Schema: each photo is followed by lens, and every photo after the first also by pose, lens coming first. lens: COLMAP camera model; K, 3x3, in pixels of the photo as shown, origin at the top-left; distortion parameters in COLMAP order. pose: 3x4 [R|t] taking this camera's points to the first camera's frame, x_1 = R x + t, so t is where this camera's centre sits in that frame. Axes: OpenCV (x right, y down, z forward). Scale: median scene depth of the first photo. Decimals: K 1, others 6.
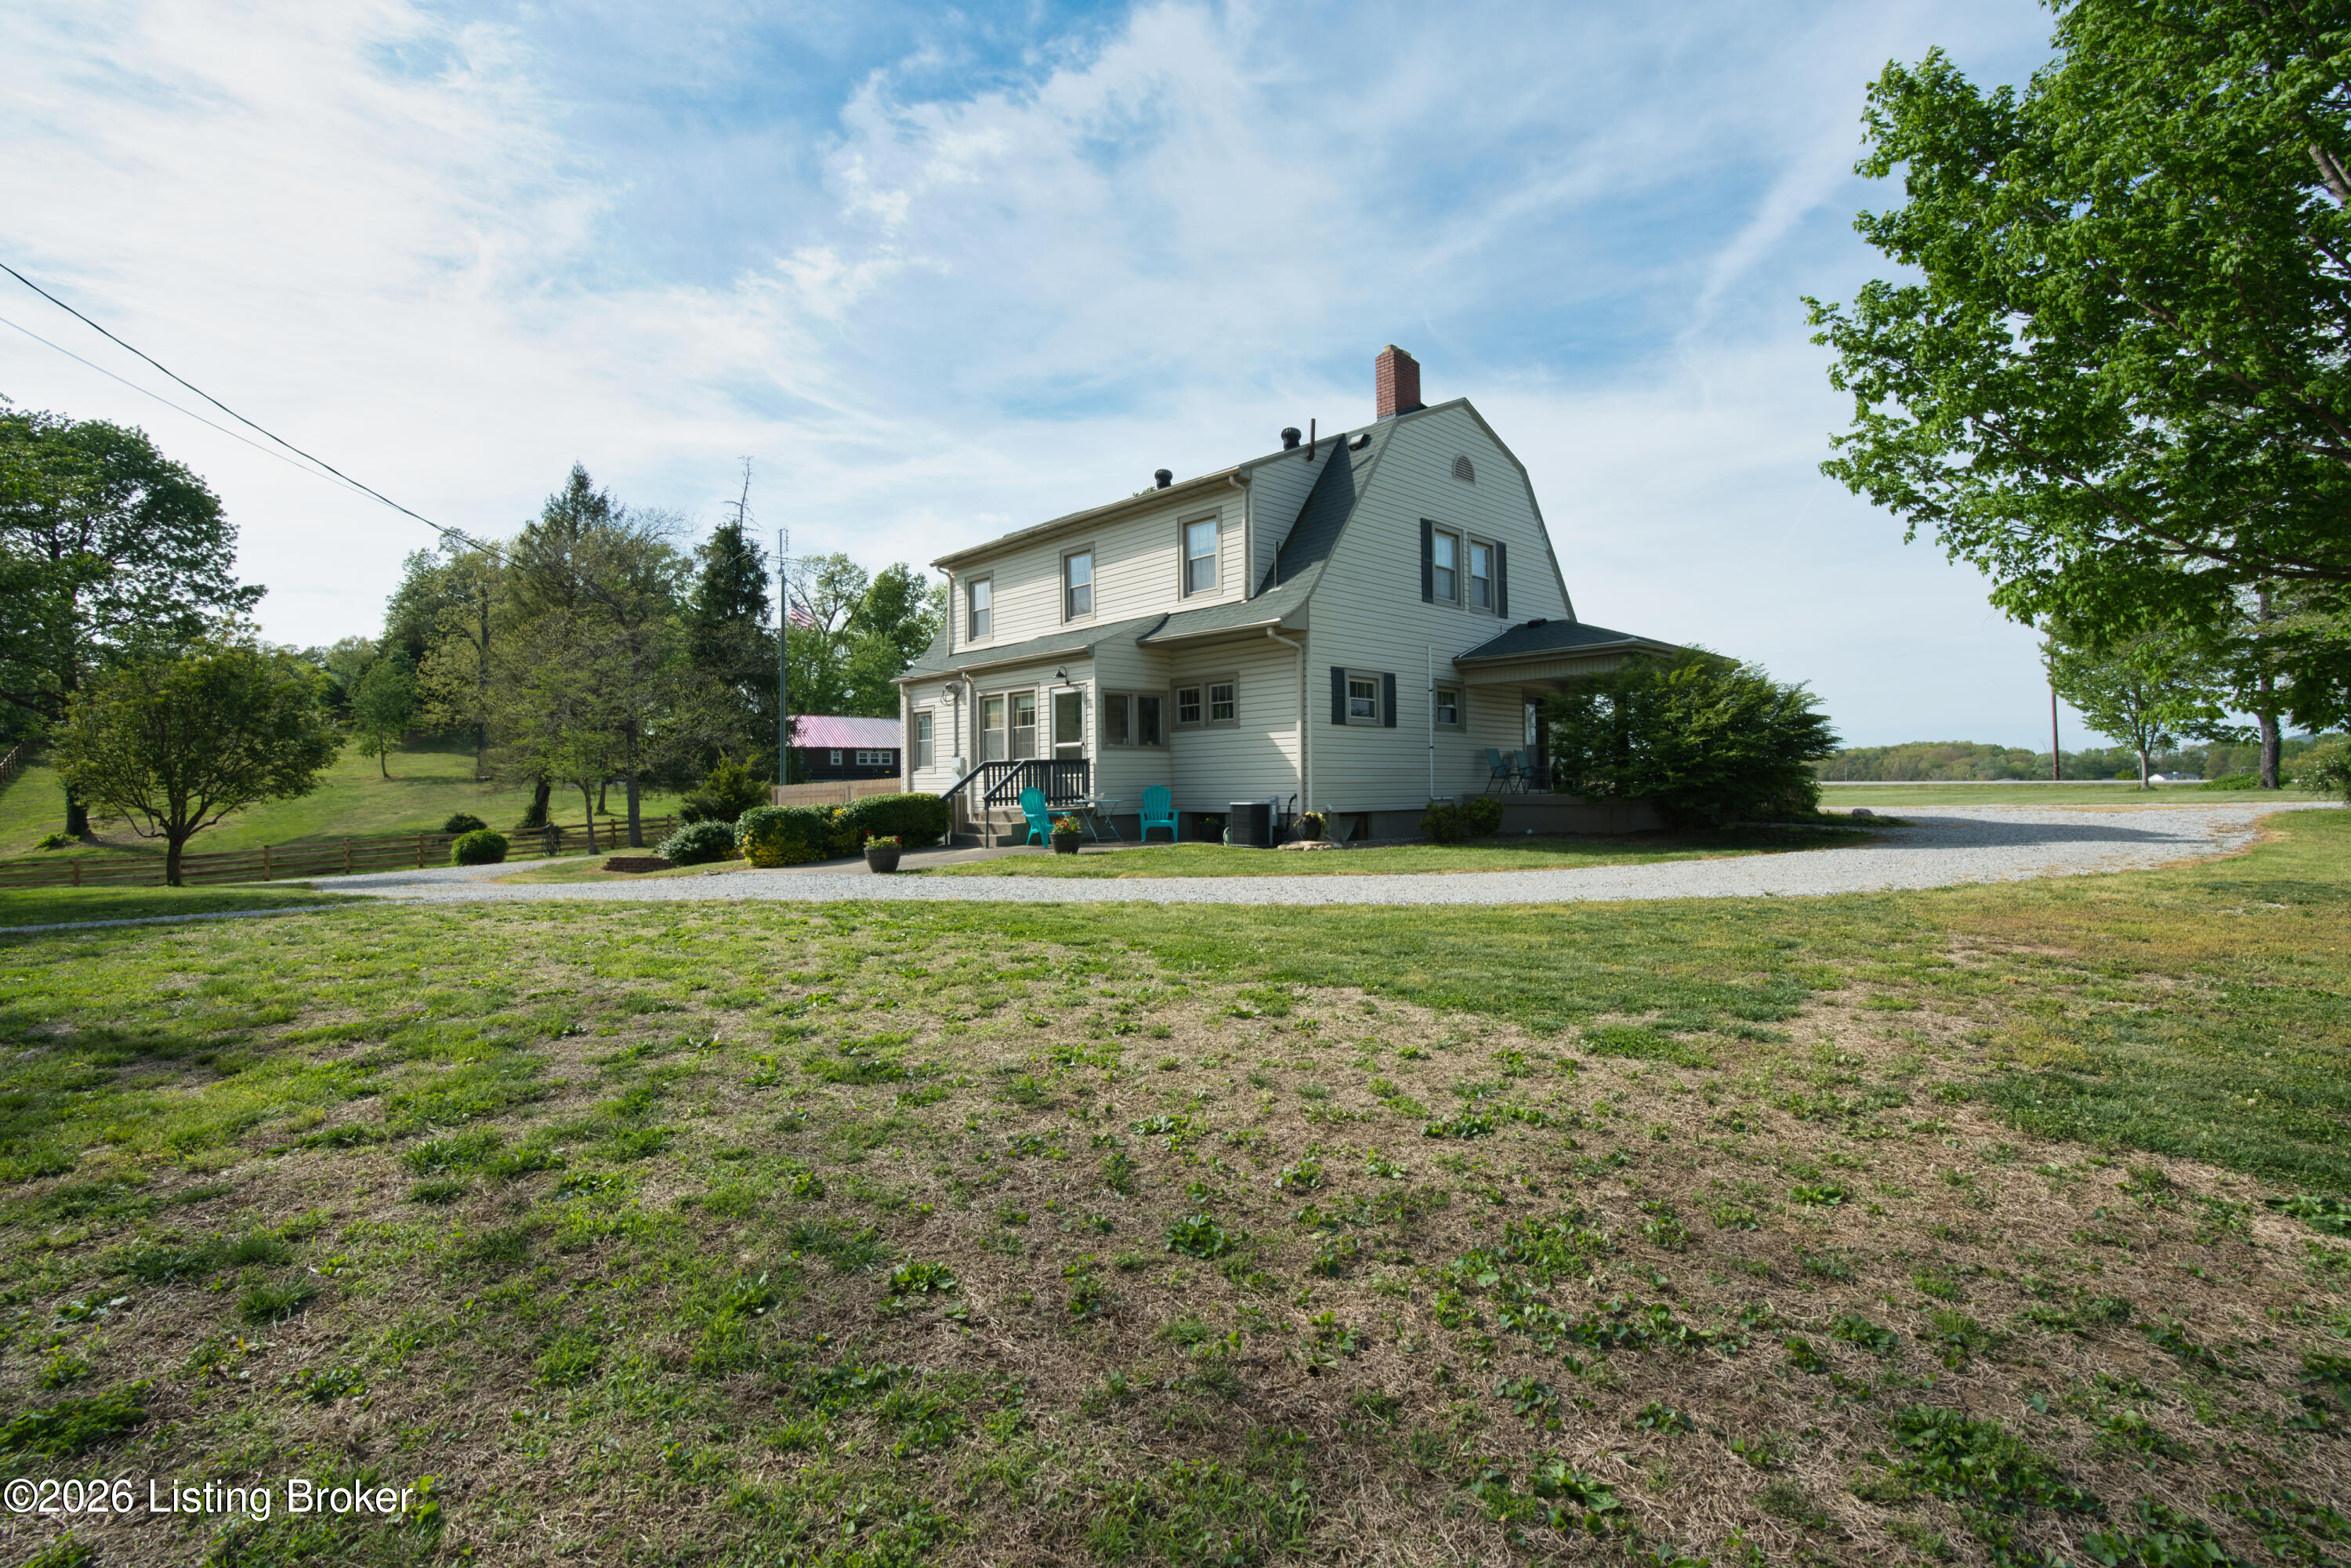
lens RADIAL K [[1081.2, 0, 1187.4], [0, 1081.2, 794.5], [0, 0, 1]] dist [-0.043189, 0.010709]
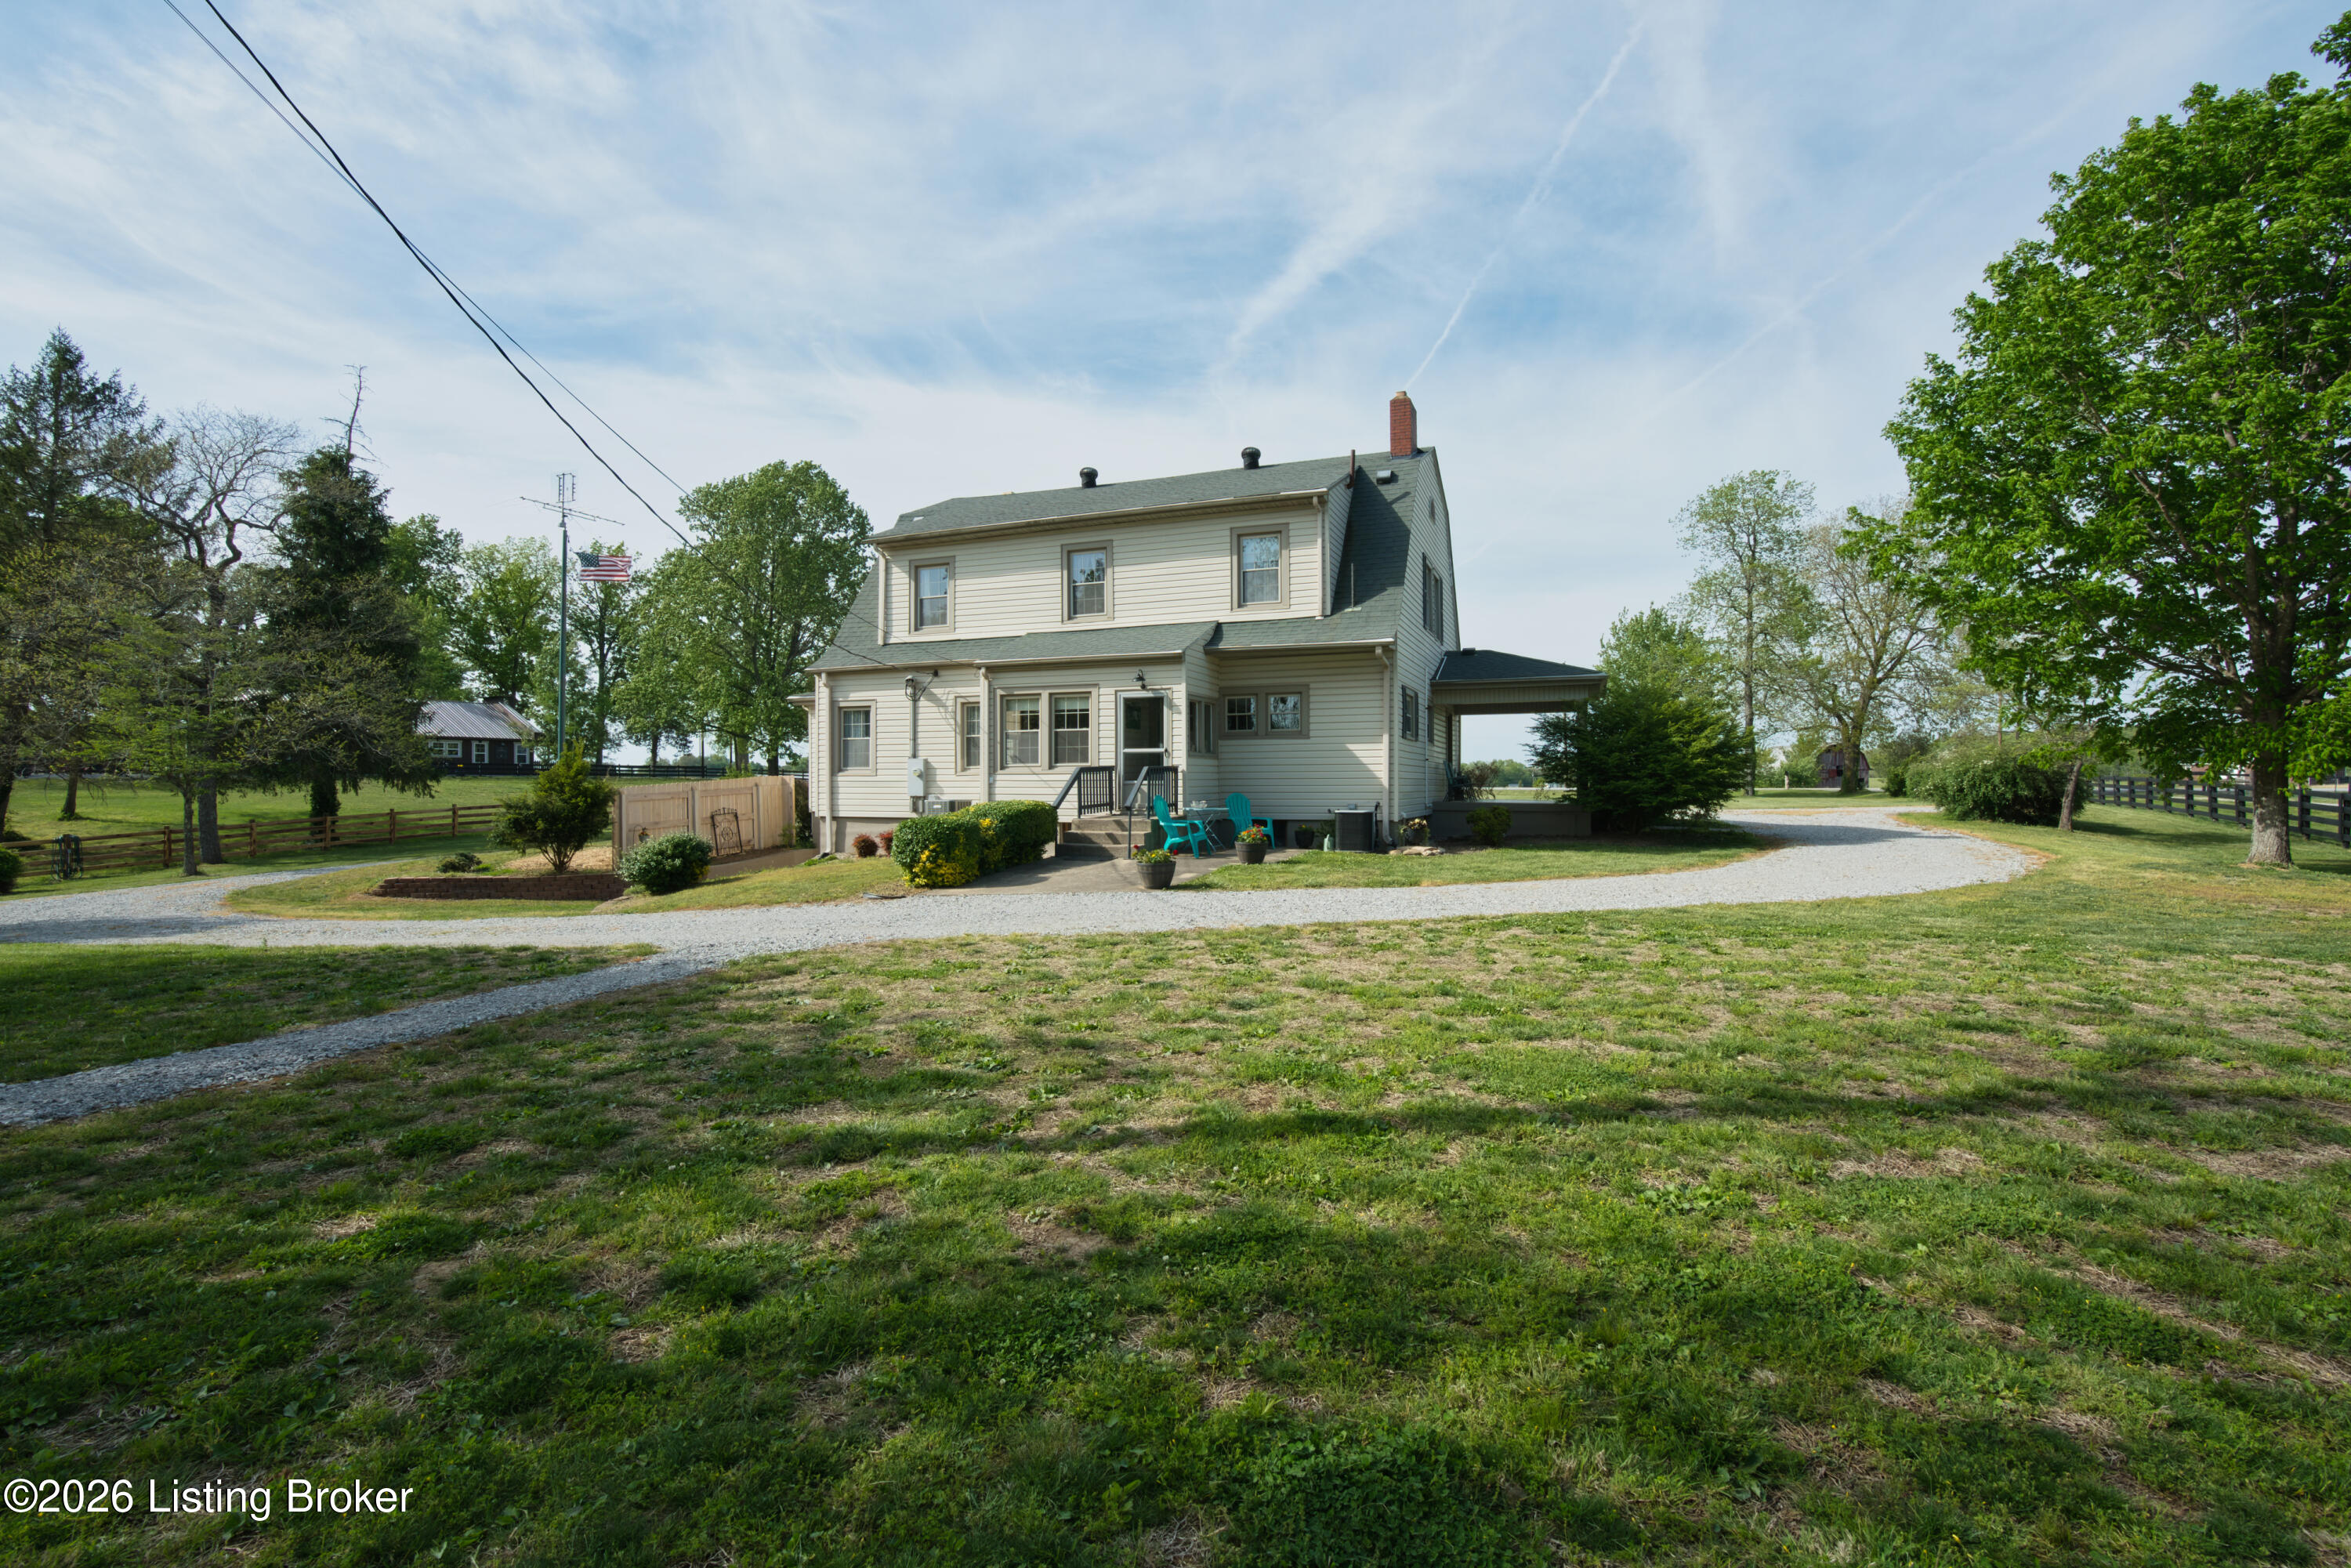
lens RADIAL K [[1081.2, 0, 1180.9], [0, 1081.2, 834.9], [0, 0, 1]] dist [-0.043189, 0.010709]
pose [[0.906938, -0.010694, 0.421127, -0.477693], [-0.005909, 0.999256, 0.038101, -0.007234], [-0.421222, -0.037044, 0.906201, 0.096152]]
